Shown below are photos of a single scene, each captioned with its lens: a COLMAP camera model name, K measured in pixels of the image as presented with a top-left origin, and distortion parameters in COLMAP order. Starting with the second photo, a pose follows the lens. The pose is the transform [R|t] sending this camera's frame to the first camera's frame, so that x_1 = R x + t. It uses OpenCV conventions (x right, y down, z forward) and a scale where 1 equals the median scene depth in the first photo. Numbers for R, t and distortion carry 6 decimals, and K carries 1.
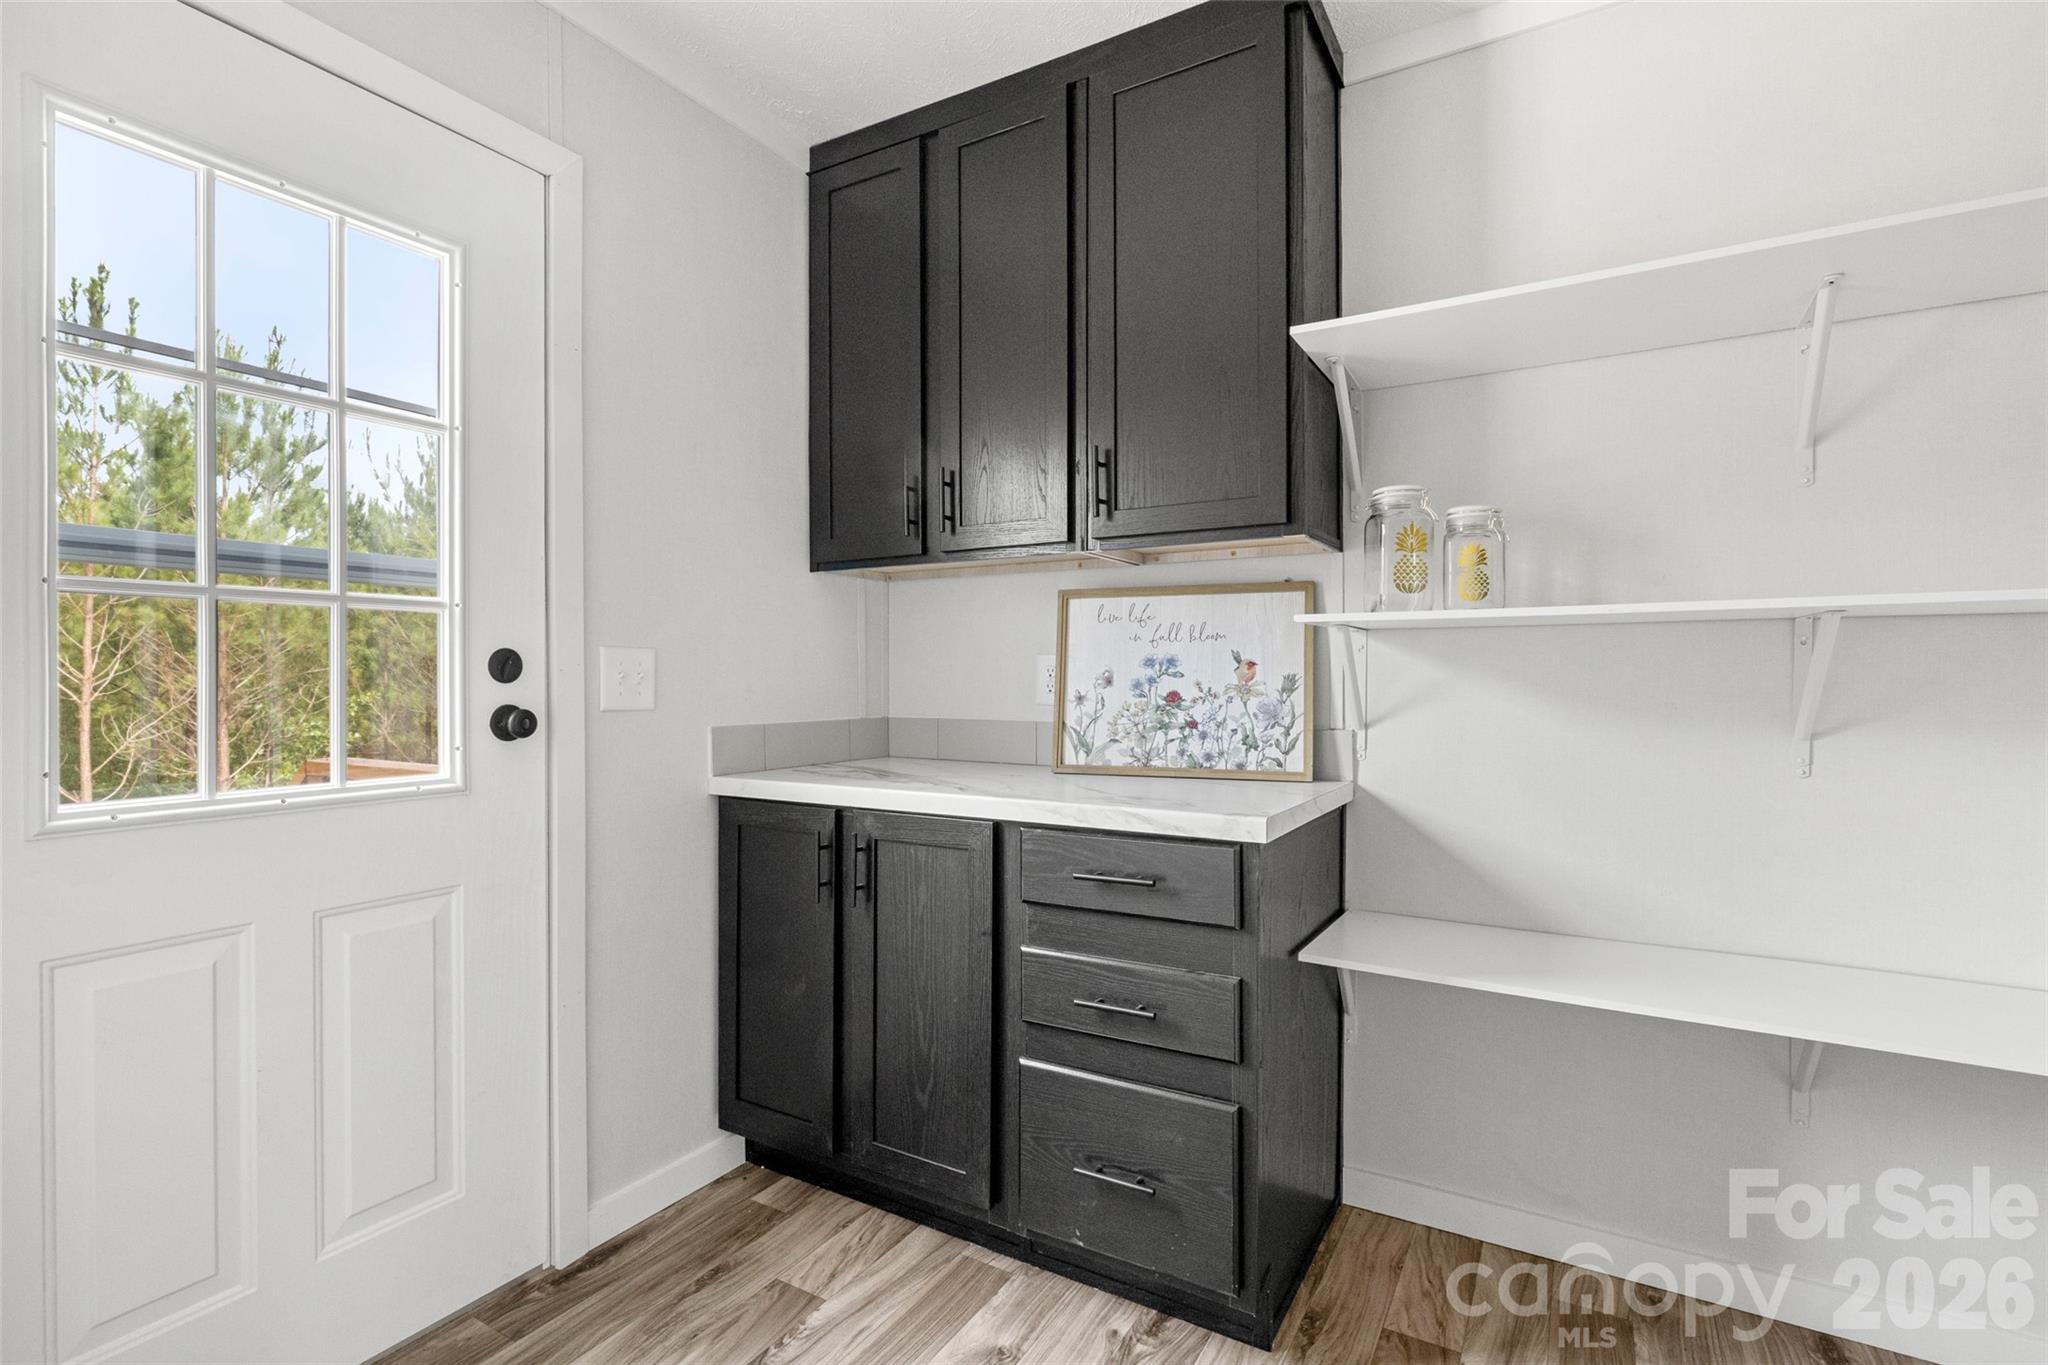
lens RADIAL K [[952.4, 0, 1027.0], [0, 952.4, 677.4], [0, 0, 1]] dist [-0.018690, 0.001630]
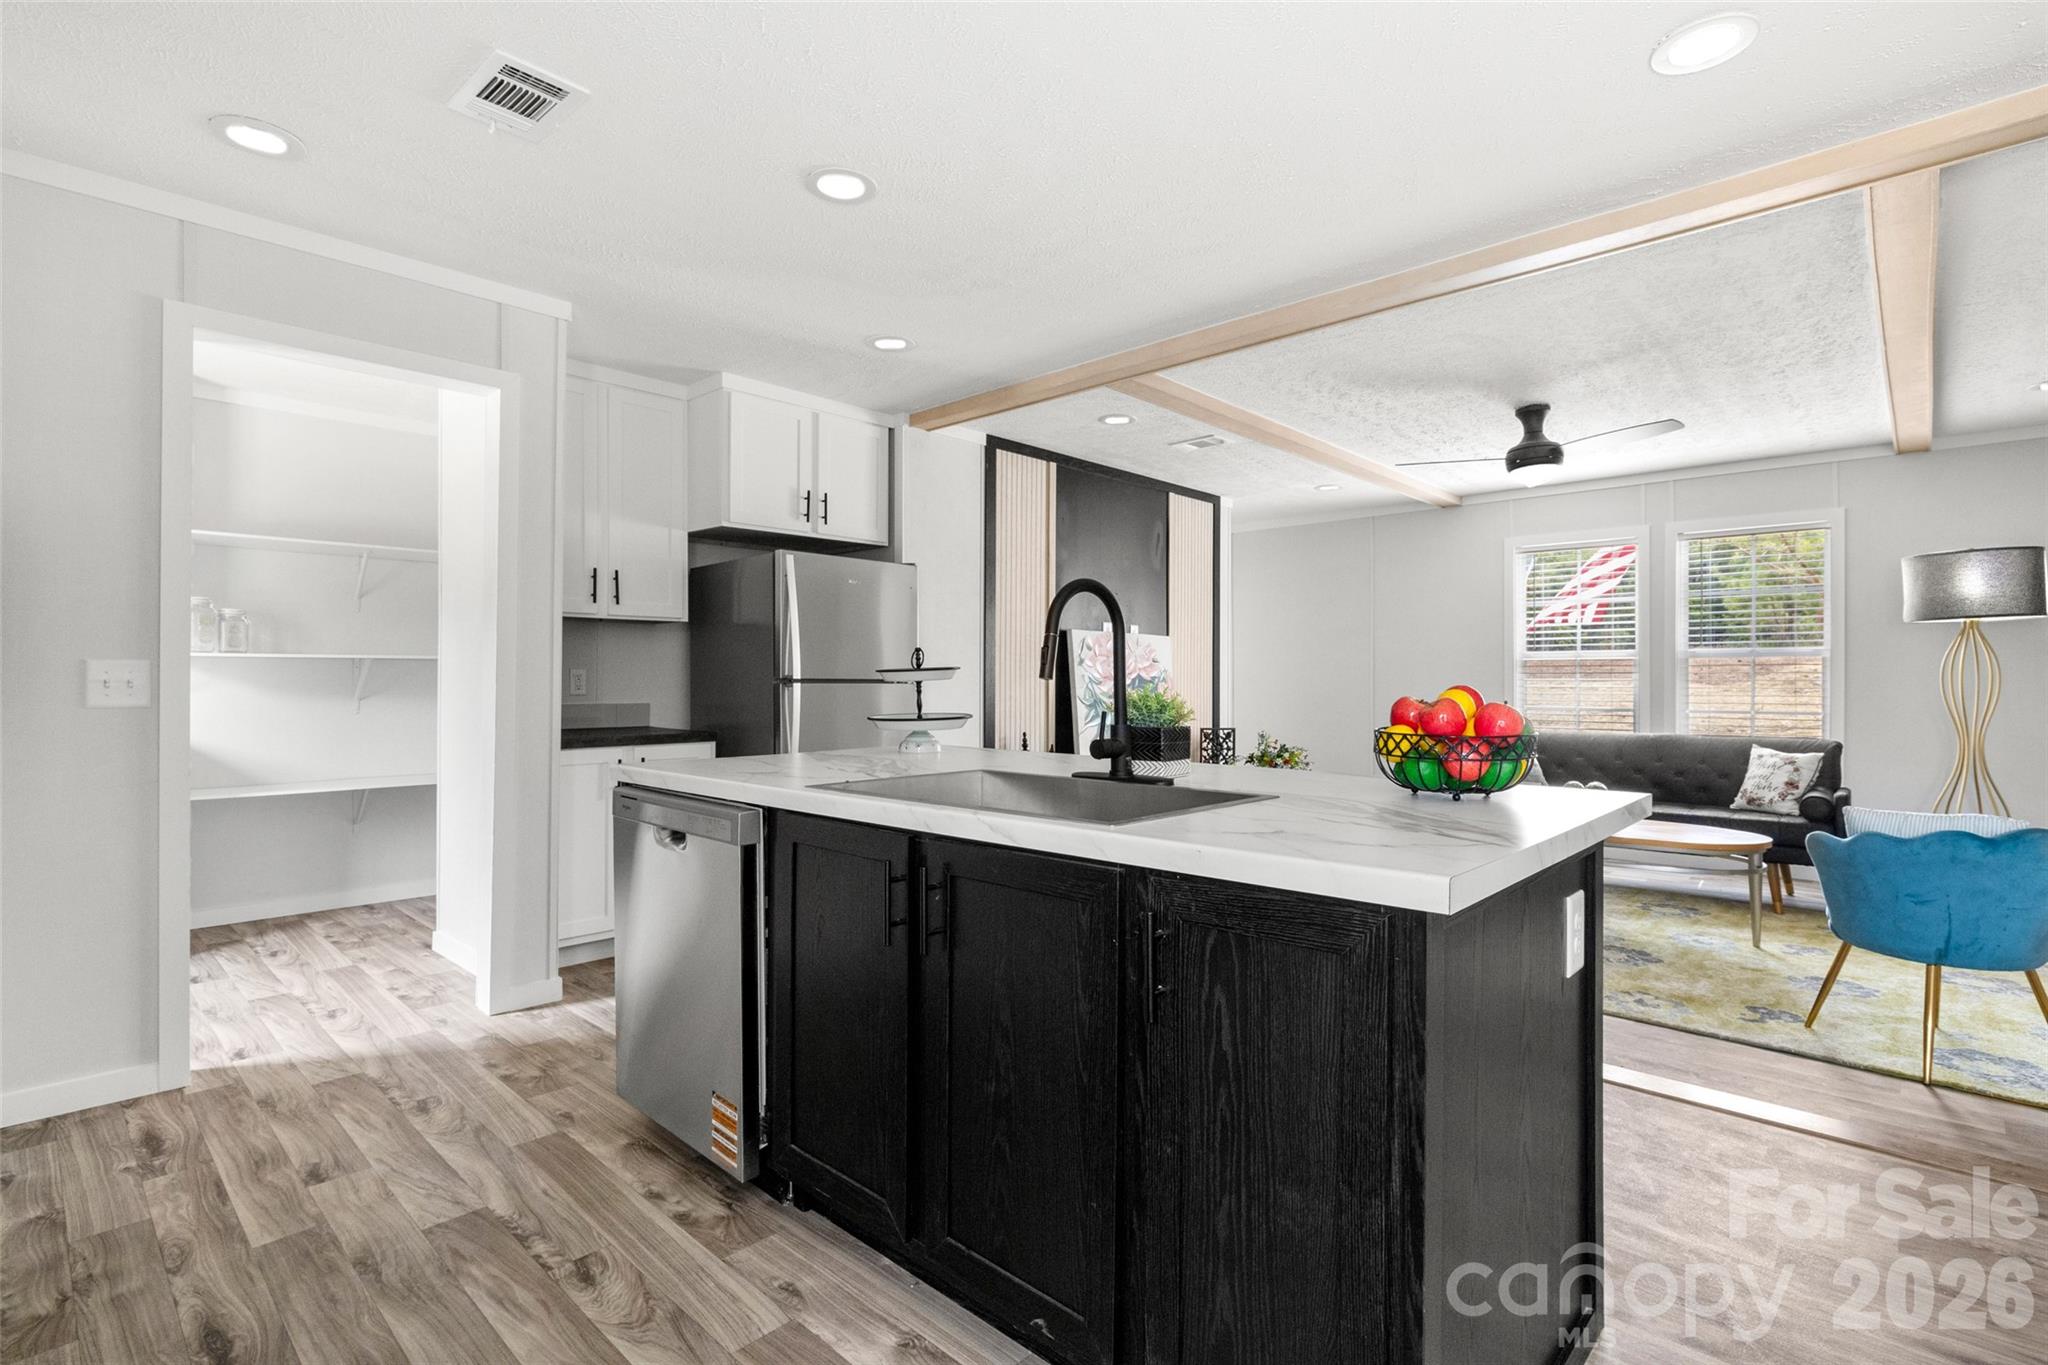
lens RADIAL K [[952.4, 0, 1027.0], [0, 952.4, 677.4], [0, 0, 1]] dist [-0.018690, 0.001630]
pose [[0.212692, 0.001363, 0.977118, -1.182747], [0.001876, 0.999997, -0.001803, 0.004451], [-0.977118, 0.002217, 0.212689, -1.228237]]
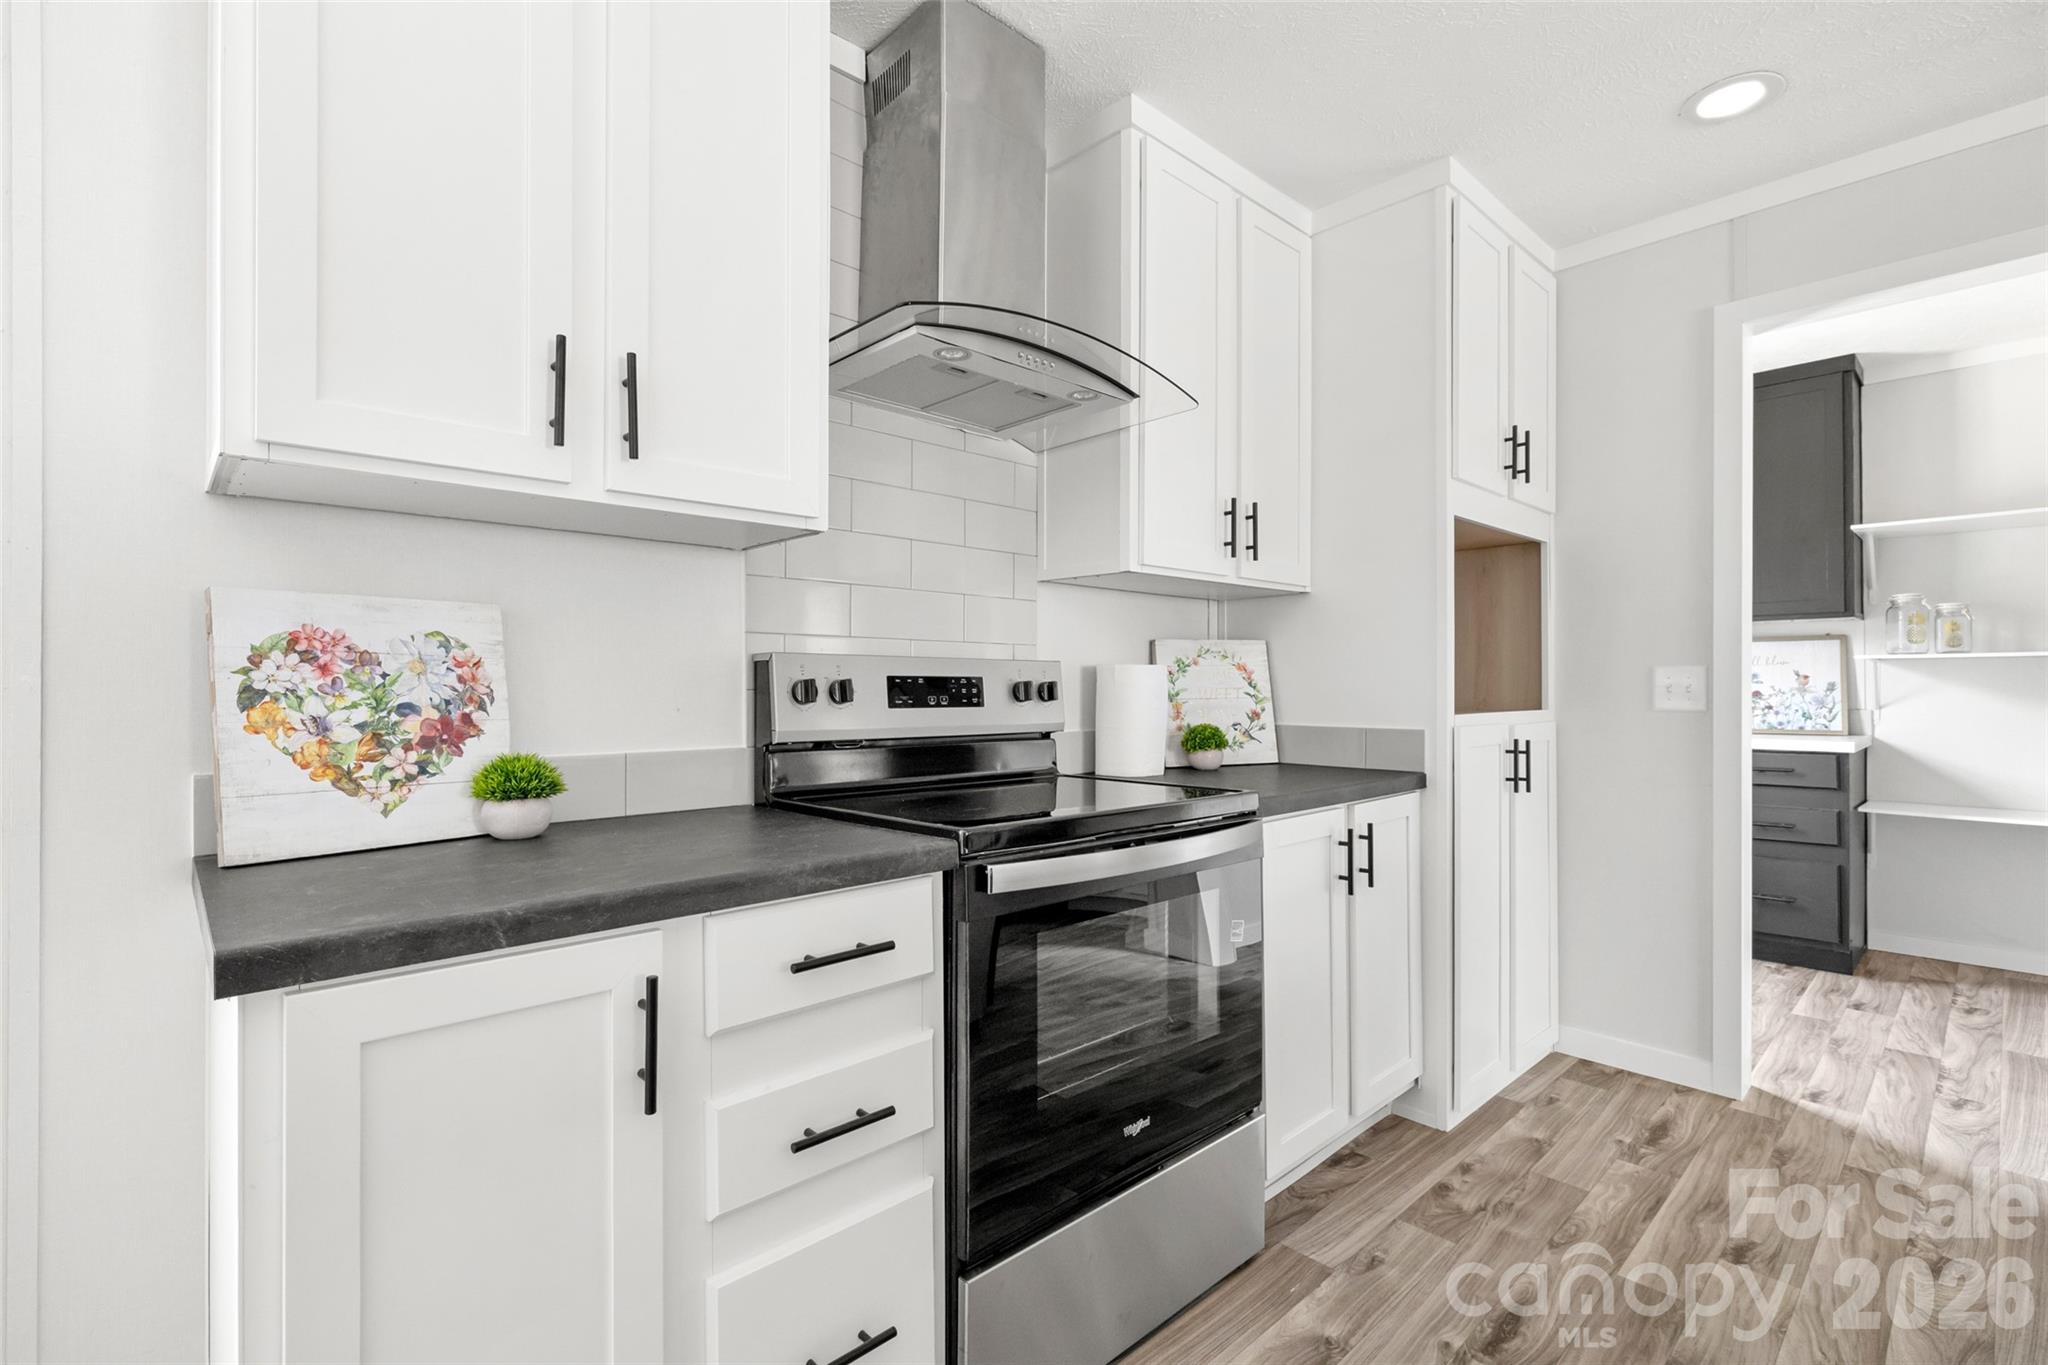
lens RADIAL K [[933.0, 0, 1046.5], [0, 933.0, 680.2], [0, 0, 1]] dist [-0.002372, 0.001387]
pose [[0.961723, -0.006475, -0.273948, -0.747319], [0.004144, 0.999950, -0.009086, 0.004422], [0.273993, 0.007603, 0.961702, -1.286649]]
